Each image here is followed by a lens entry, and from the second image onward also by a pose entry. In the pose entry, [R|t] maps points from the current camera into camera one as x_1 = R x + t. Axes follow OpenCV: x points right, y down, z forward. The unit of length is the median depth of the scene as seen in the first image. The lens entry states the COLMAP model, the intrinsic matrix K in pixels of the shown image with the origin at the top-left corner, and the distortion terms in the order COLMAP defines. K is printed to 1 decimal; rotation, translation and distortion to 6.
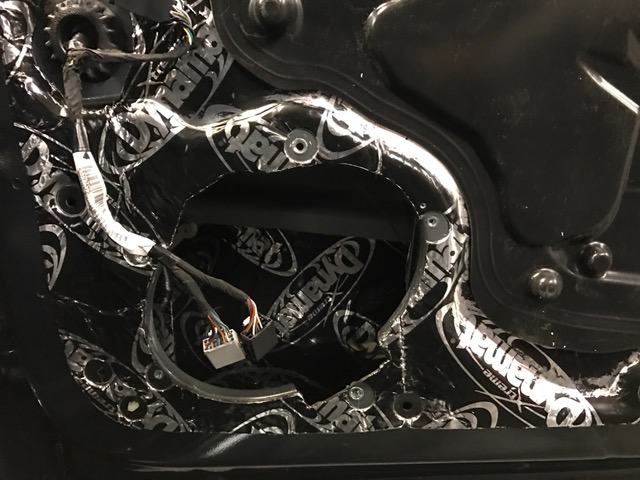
lens RADIAL K [[521.7, 0, 319.1], [0, 521.7, 238.9], [0, 0, 1]] dist [-0.017500, 0.023827]
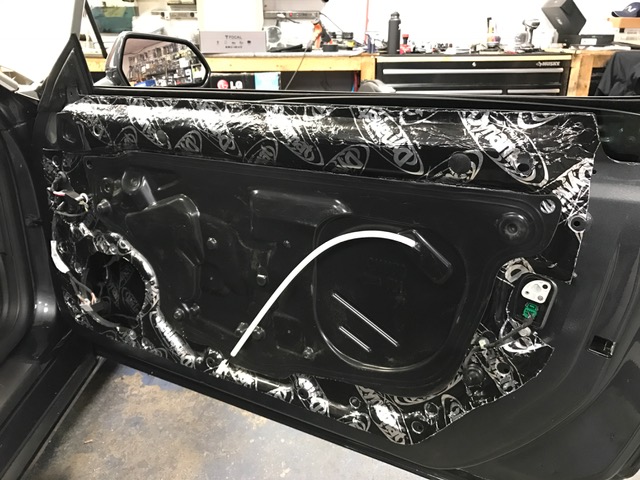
lens RADIAL K [[521.7, 0, 321.2], [0, 521.7, 238.8], [0, 0, 1]] dist [-0.017500, 0.023827]
pose [[0.899637, 0.216149, -0.379385, 2.056467], [-0.181607, 0.975386, 0.125068, -0.780625], [0.397080, -0.043617, 0.916747, -1.228170]]
